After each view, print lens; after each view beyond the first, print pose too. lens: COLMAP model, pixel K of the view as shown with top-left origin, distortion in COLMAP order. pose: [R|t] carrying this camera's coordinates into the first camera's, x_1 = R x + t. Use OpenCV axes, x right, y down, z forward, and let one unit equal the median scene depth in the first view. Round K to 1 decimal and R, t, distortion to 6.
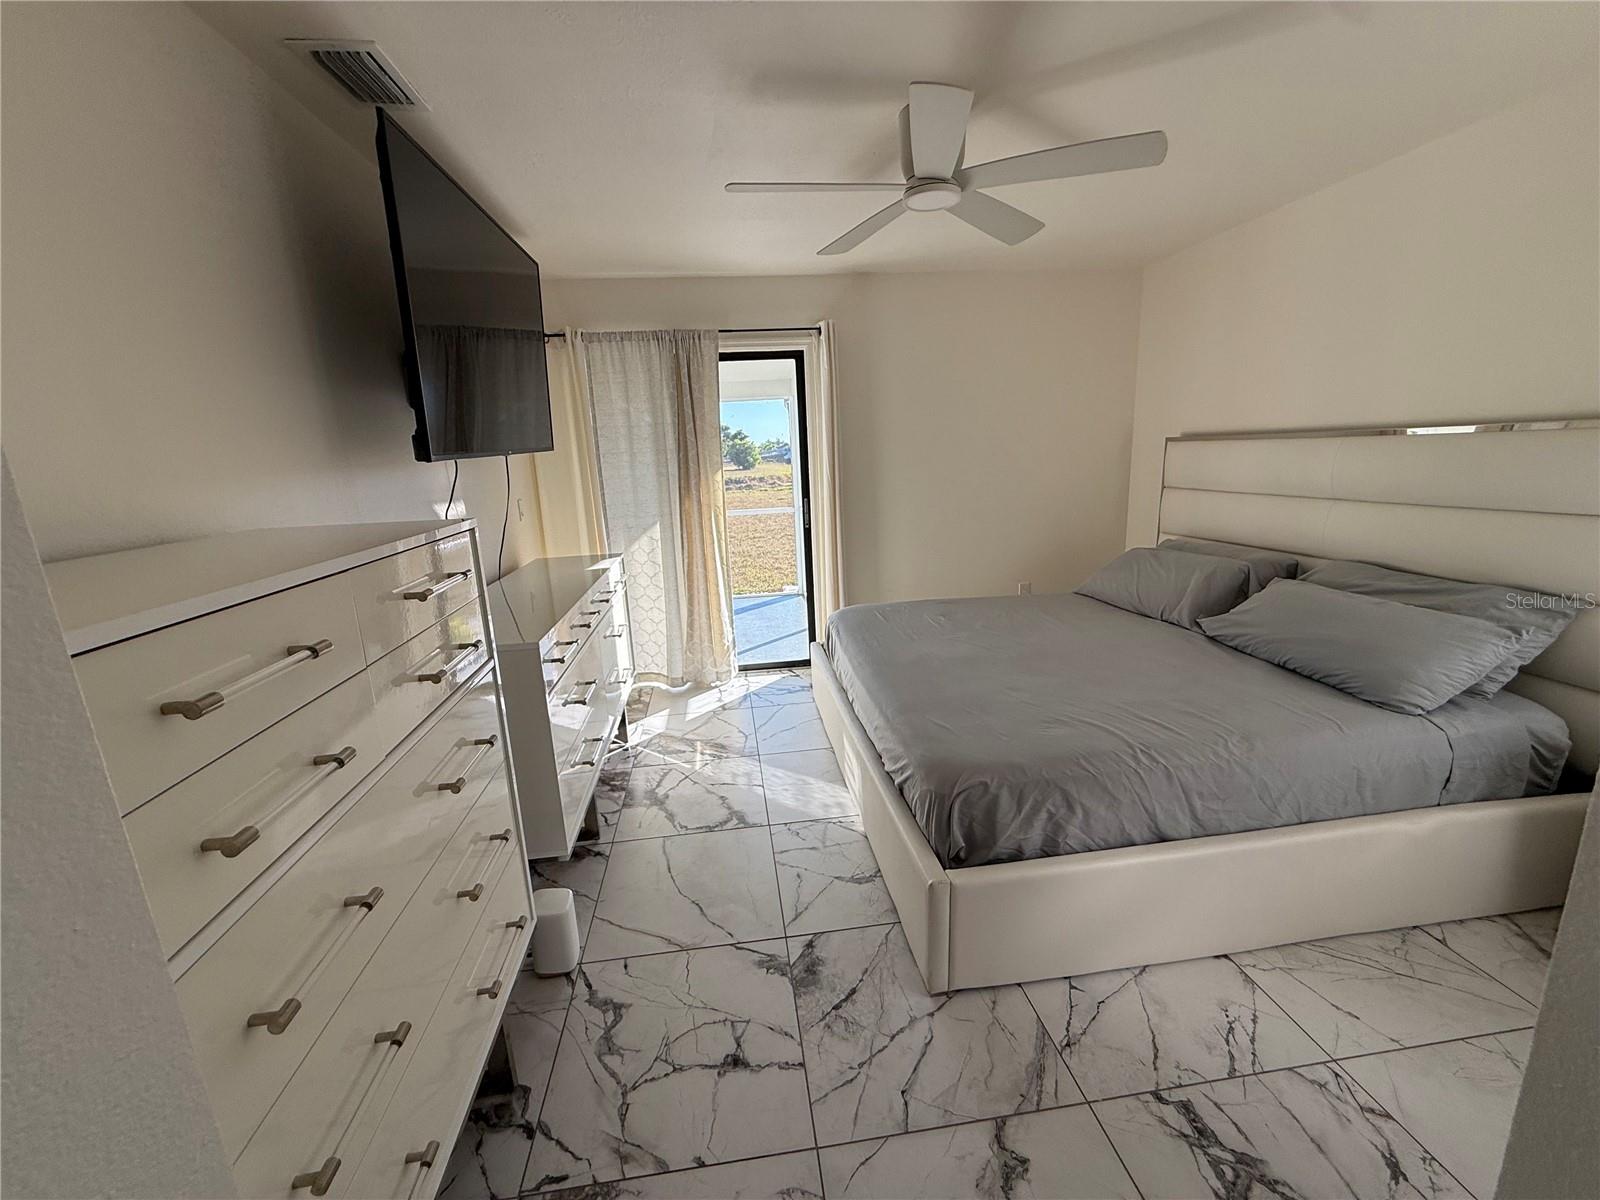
lens RADIAL K [[638.5, 0, 800.0], [0, 638.5, 600.0], [0, 0, 1]] dist [-0.001629, -0.000288]
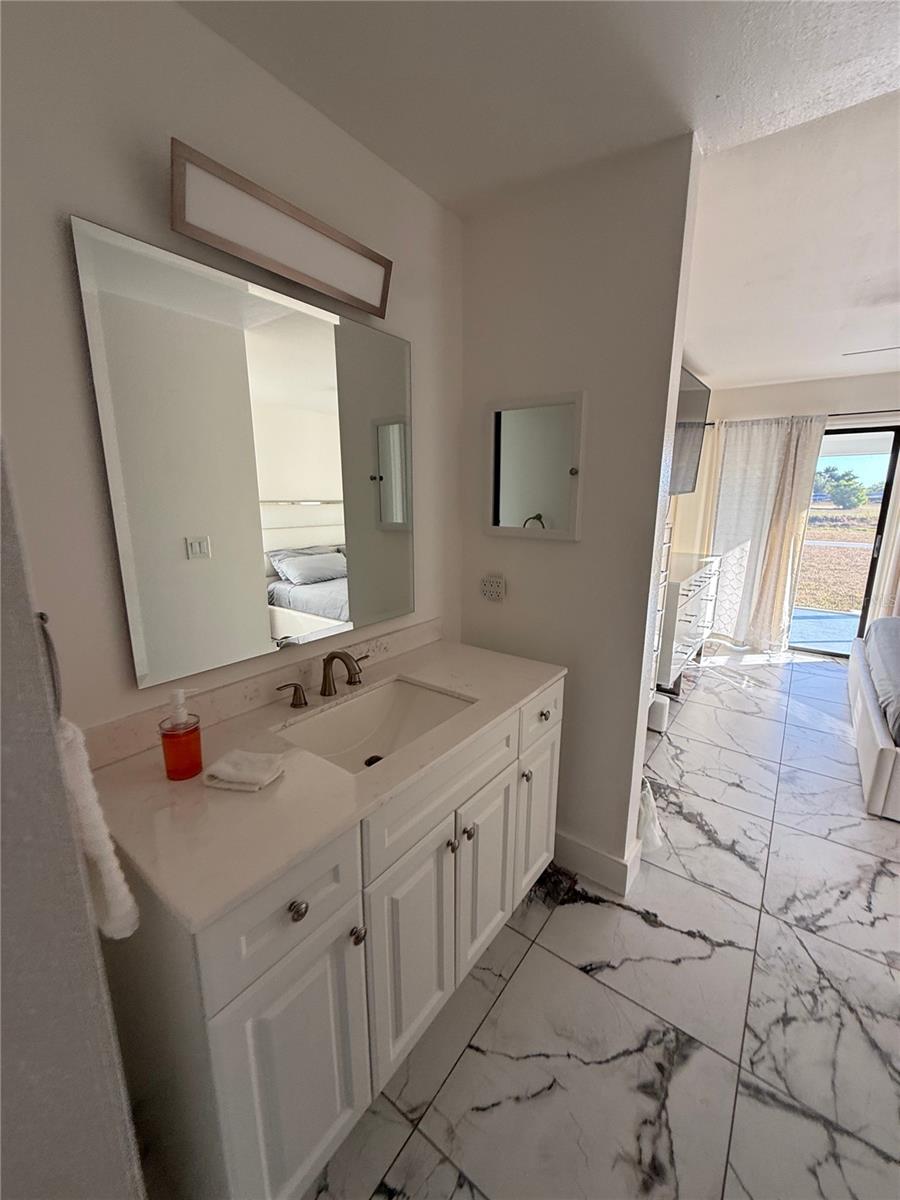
lens RADIAL K [[478.9, 0, 452.3], [0, 478.9, 597.0], [0, 0, 1]] dist [-0.001629, -0.000288]
pose [[0.719774, 0.194463, -0.666415, 0.064936], [-0.192624, 0.978215, 0.077400, 0.068583], [0.666949, 0.072657, 0.741552, -0.364836]]
